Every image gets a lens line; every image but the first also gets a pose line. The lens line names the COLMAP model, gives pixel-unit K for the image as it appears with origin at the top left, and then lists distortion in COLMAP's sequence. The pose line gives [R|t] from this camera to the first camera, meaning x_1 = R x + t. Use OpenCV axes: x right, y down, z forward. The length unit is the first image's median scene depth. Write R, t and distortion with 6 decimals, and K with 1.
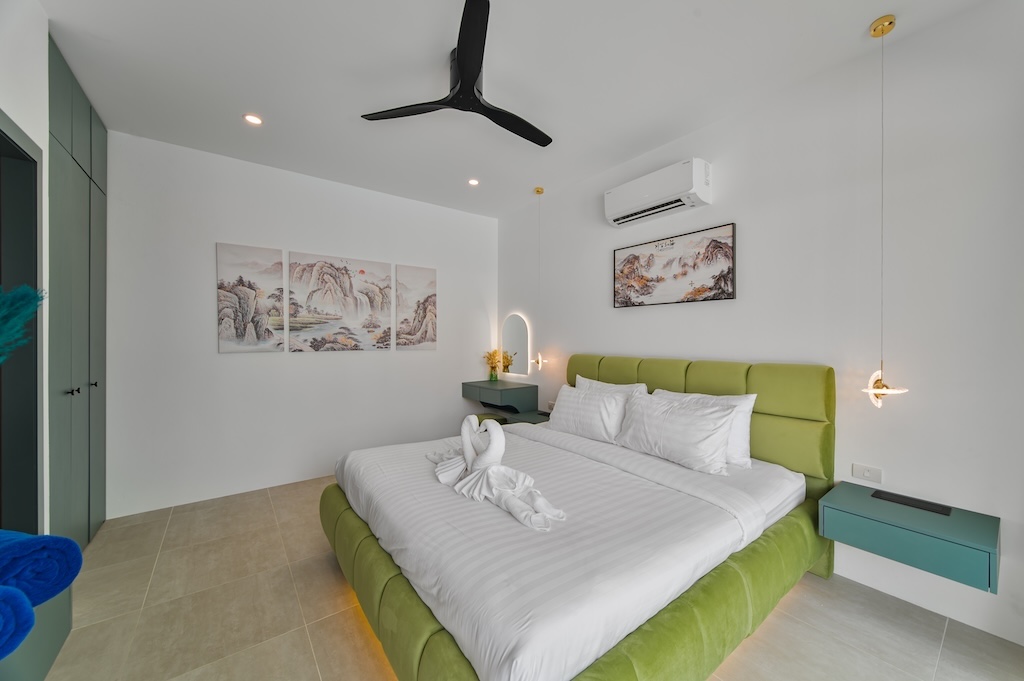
lens RADIAL K [[378.8, 0, 512.0], [0, 378.8, 340.5], [0, 0, 1]] dist [-0.001363, -0.000039]
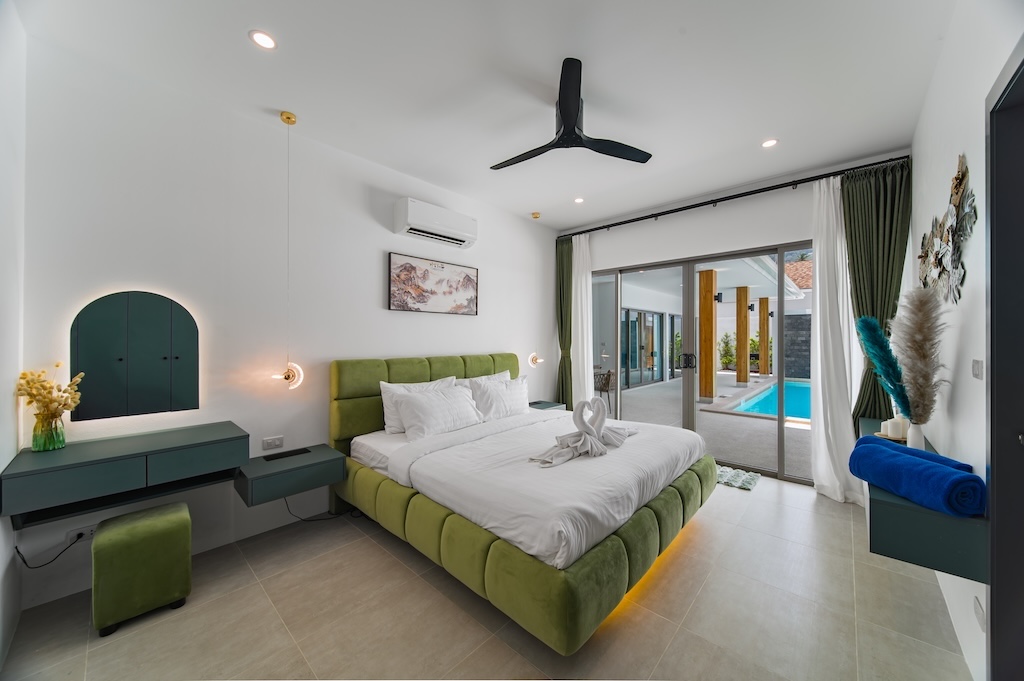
lens RADIAL K [[378.8, 0, 512.0], [0, 378.8, 340.5], [0, 0, 1]] dist [-0.001363, -0.000039]
pose [[-0.195898, -0.012081, 0.980550, -0.870118], [0.000270, 0.999923, 0.012373, -0.019475], [-0.980624, 0.002689, -0.195879, 0.985316]]
